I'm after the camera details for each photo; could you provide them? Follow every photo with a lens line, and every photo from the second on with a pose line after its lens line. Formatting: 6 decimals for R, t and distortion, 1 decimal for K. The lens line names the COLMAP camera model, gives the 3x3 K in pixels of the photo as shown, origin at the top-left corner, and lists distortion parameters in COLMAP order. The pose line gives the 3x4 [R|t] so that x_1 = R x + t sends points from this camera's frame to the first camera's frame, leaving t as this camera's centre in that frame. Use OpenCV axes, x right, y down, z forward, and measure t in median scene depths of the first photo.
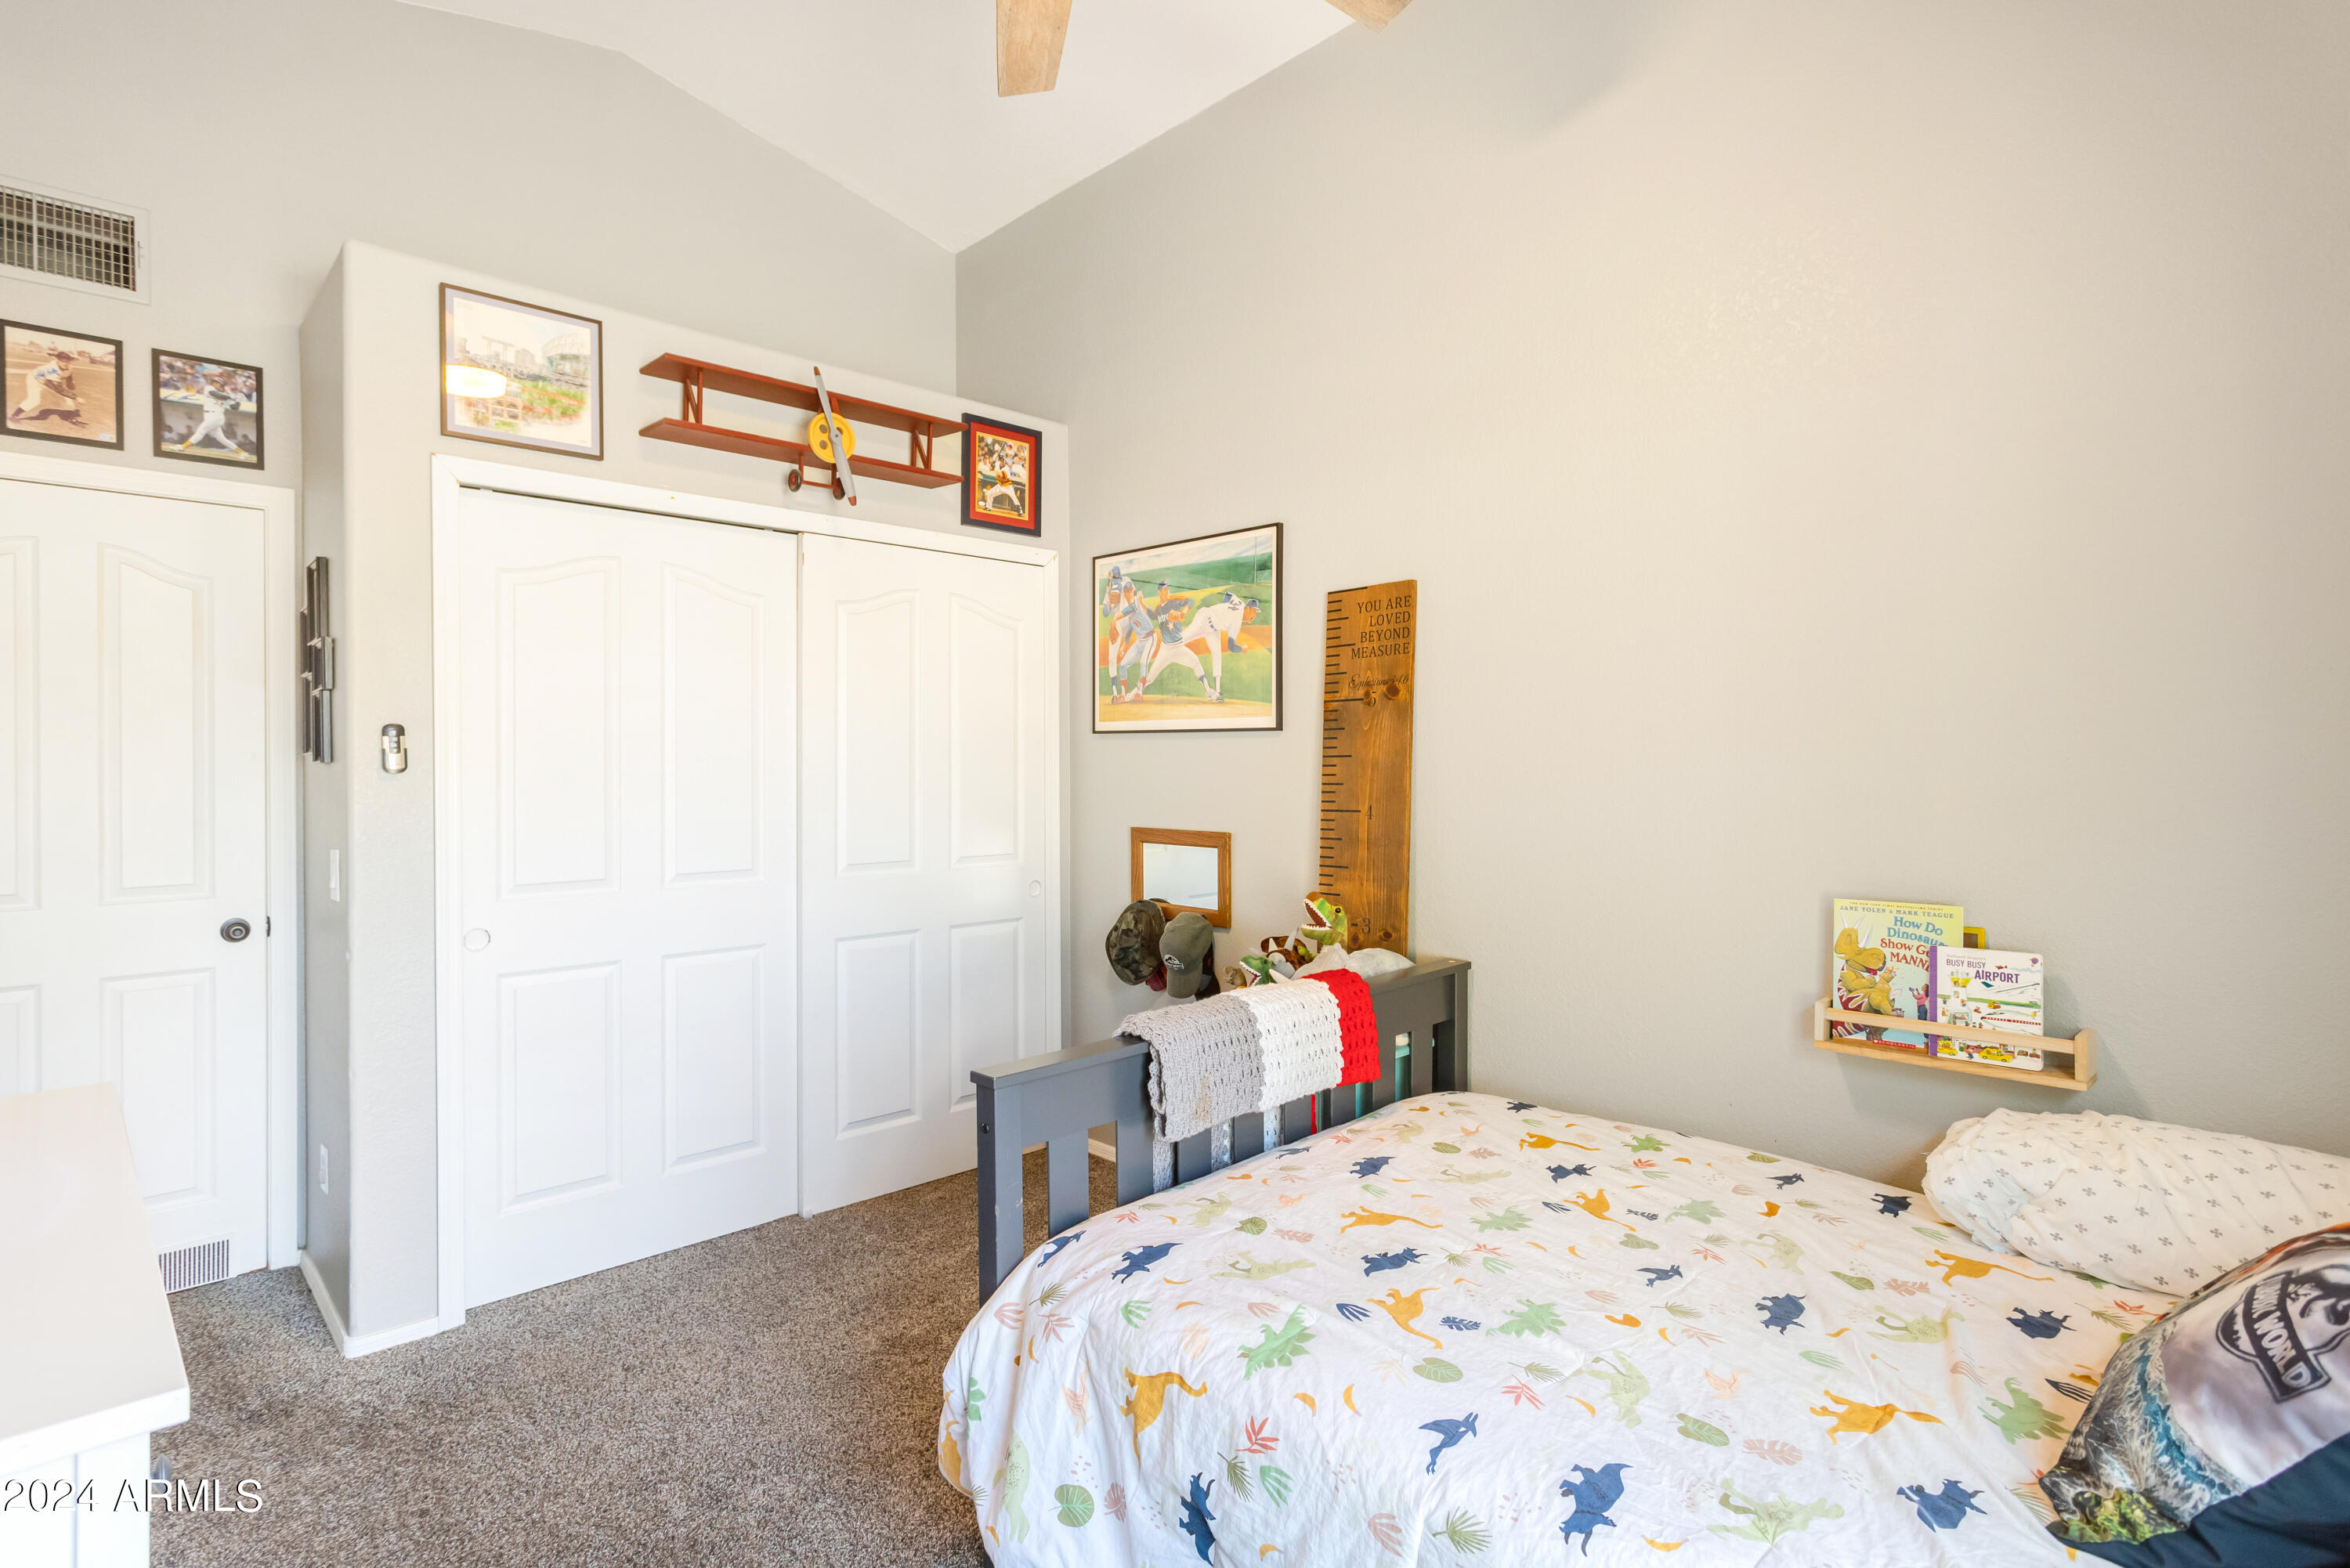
lens RADIAL K [[1131.3, 0, 1171.9], [0, 1131.3, 780.1], [0, 0, 1]] dist [-0.000436, 0.000382]
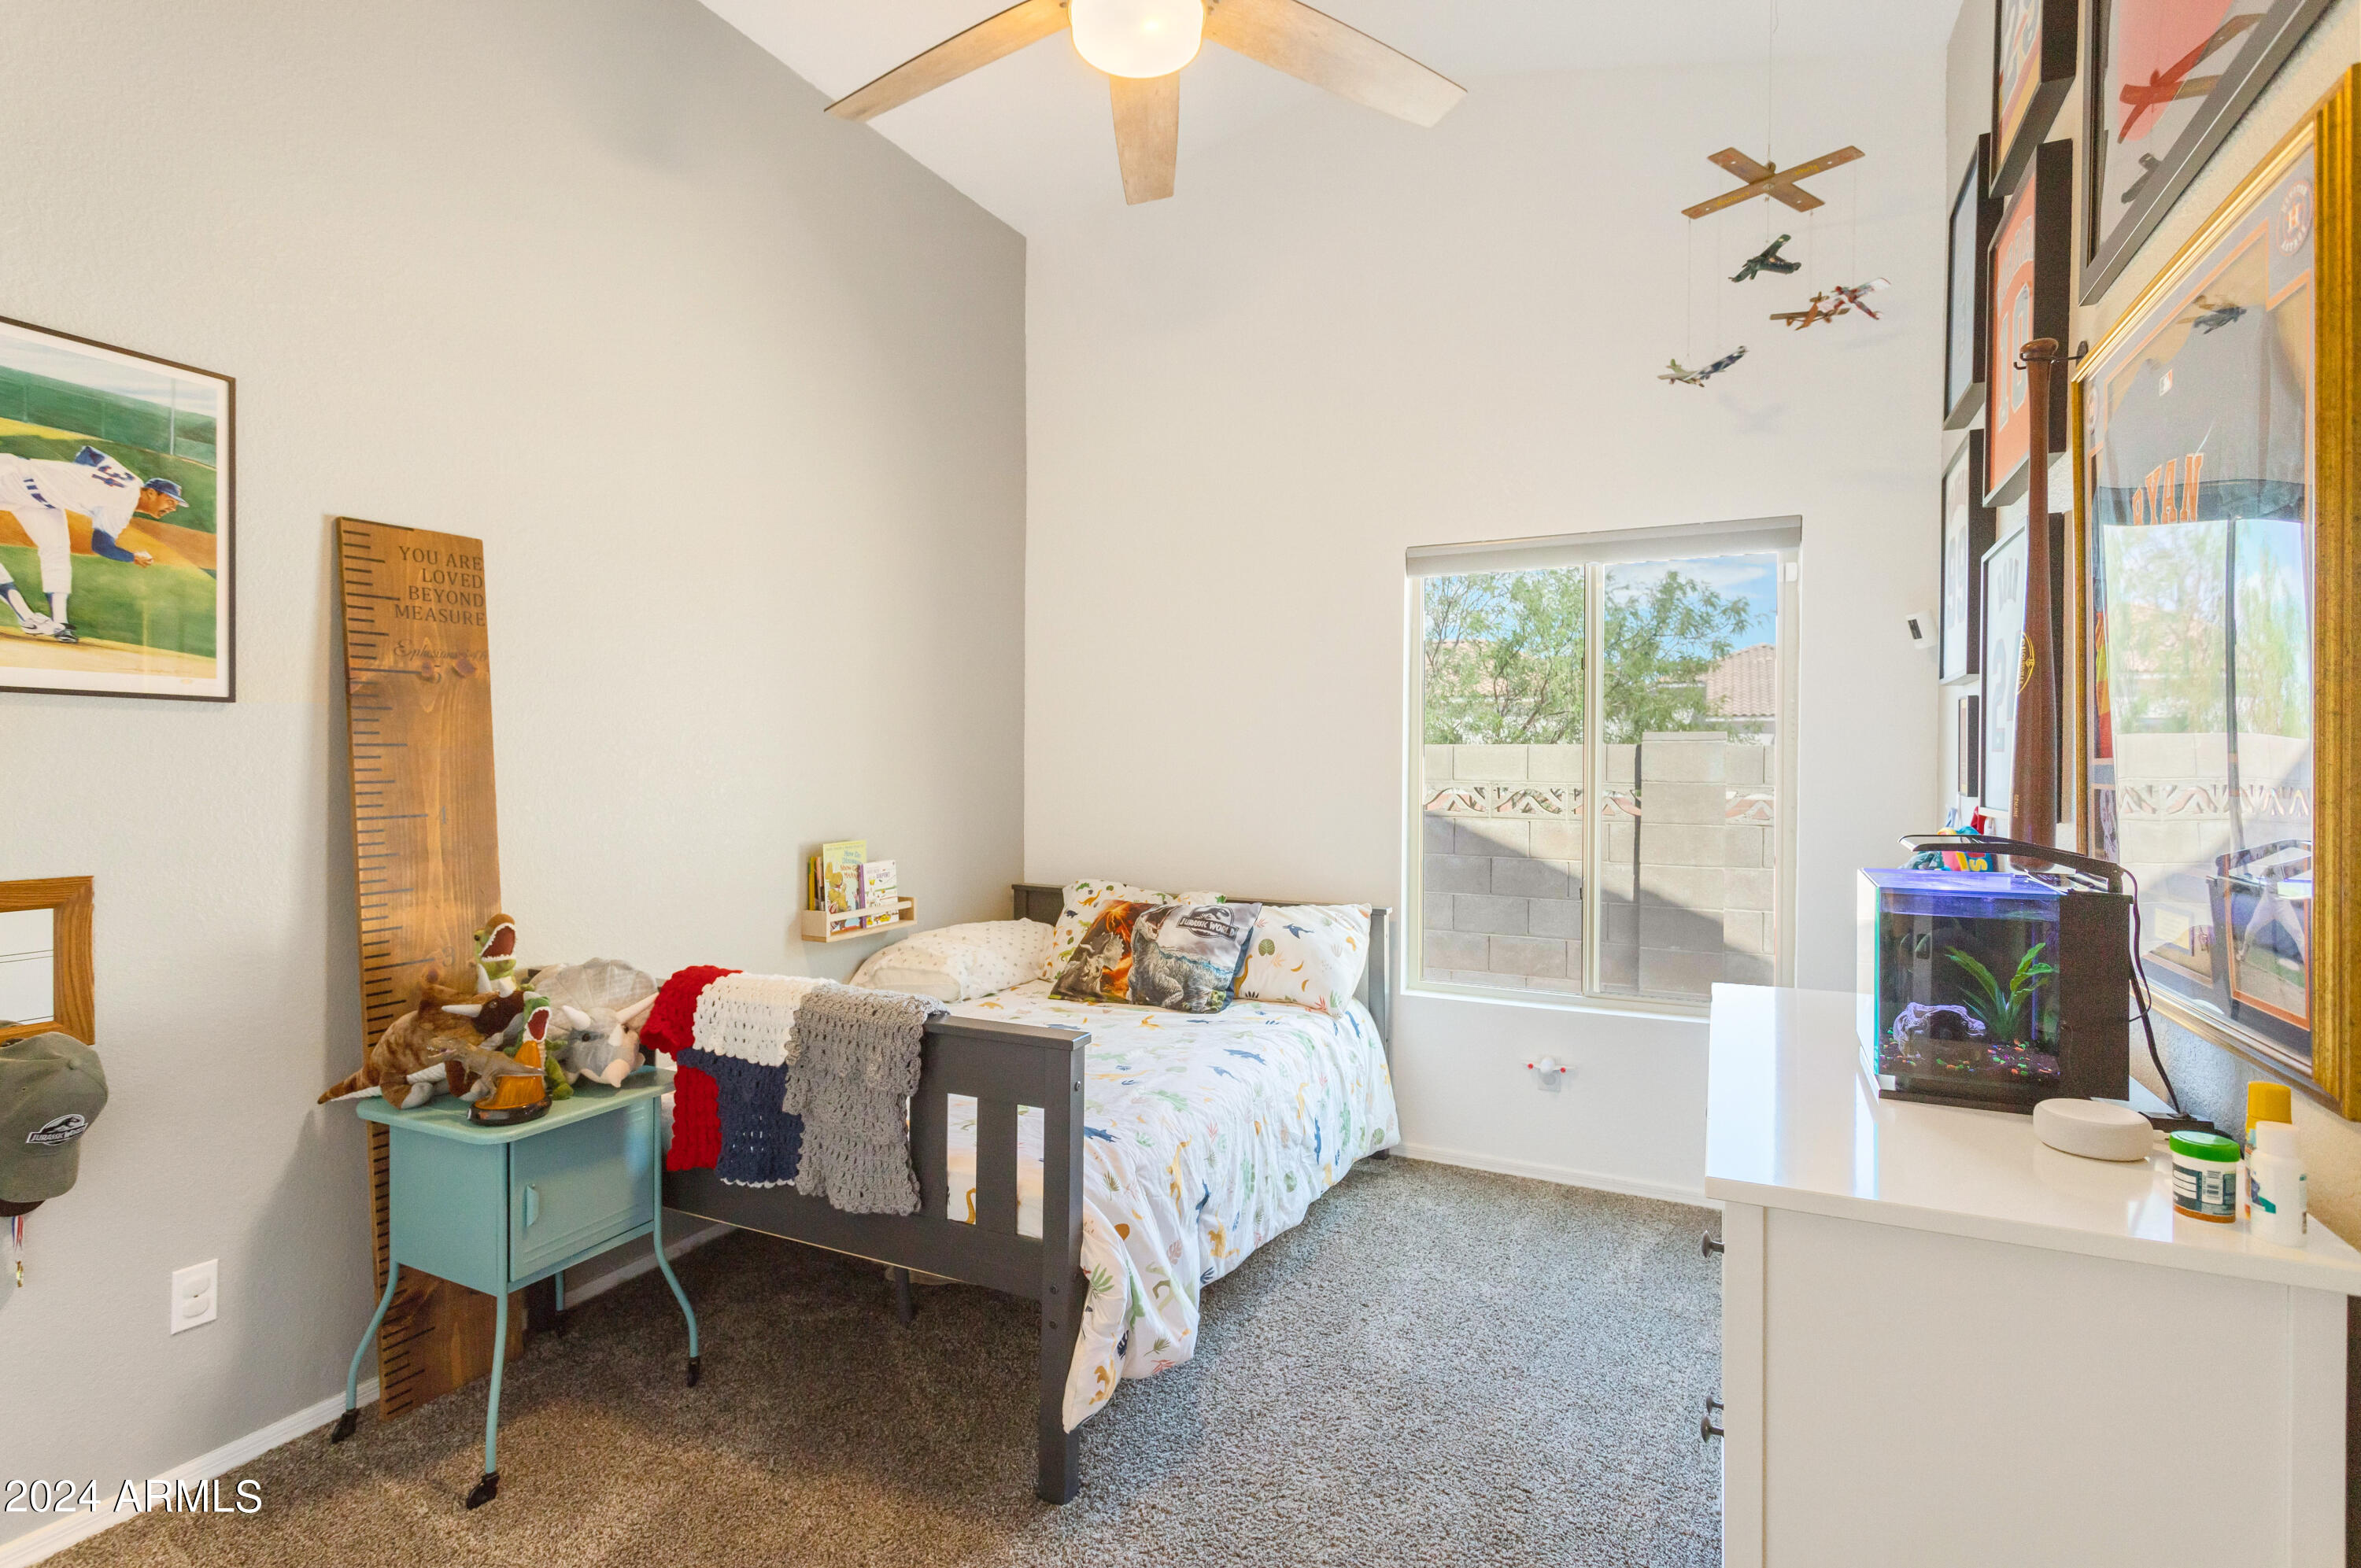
lens RADIAL K [[1136.5, 0, 1177.5], [0, 1136.5, 771.5], [0, 0, 1]] dist [-0.000436, 0.000382]
pose [[-0.338428, -0.013033, 0.940902, -0.754716], [0.008091, 0.999827, 0.016759, -0.012232], [-0.940958, 0.013285, -0.338263, 0.778894]]
